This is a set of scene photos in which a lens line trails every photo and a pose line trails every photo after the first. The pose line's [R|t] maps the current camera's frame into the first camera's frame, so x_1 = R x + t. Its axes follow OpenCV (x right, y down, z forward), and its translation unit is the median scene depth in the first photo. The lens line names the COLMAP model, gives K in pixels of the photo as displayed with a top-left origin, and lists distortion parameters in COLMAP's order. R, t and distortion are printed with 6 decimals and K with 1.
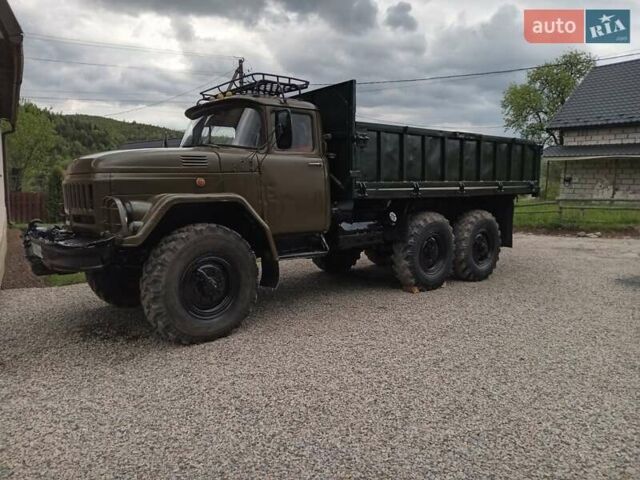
lens RADIAL K [[467.2, 0, 320.0], [0, 467.2, 240.0], [0, 0, 1]] dist [-0.000875, -0.003192]
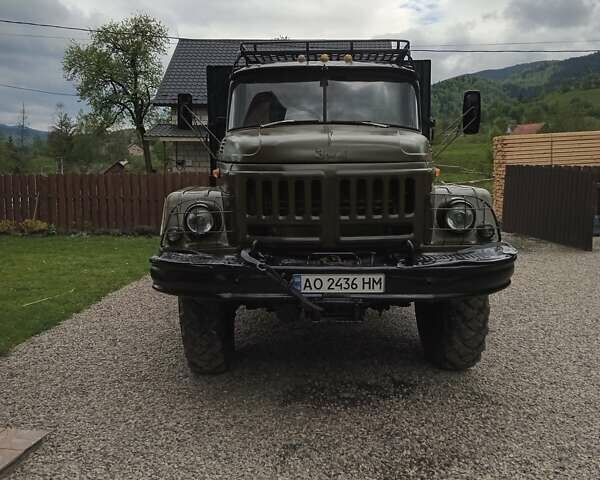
lens RADIAL K [[568.5, 0, 301.5], [0, 568.5, 257.1], [0, 0, 1]] dist [0.012261, 0.017428]
pose [[0.635115, -0.113310, 0.764061, -0.226440], [0.080602, 0.993504, 0.080337, -0.015115], [-0.768200, 0.010562, 0.640123, 0.103710]]
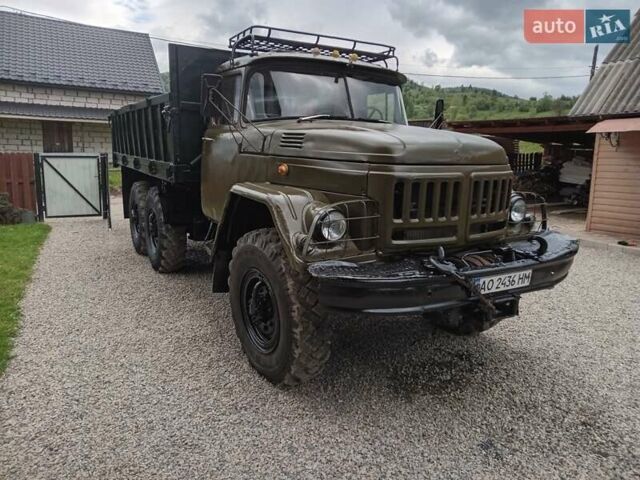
lens RADIAL K [[467.2, 0, 320.0], [0, 467.2, 240.0], [0, 0, 1]] dist [-0.000875, -0.003192]
pose [[0.152586, -0.177086, 0.972295, -0.238441], [0.081462, 0.982721, 0.166201, -0.031695], [-0.984927, 0.053845, 0.164375, 0.213204]]
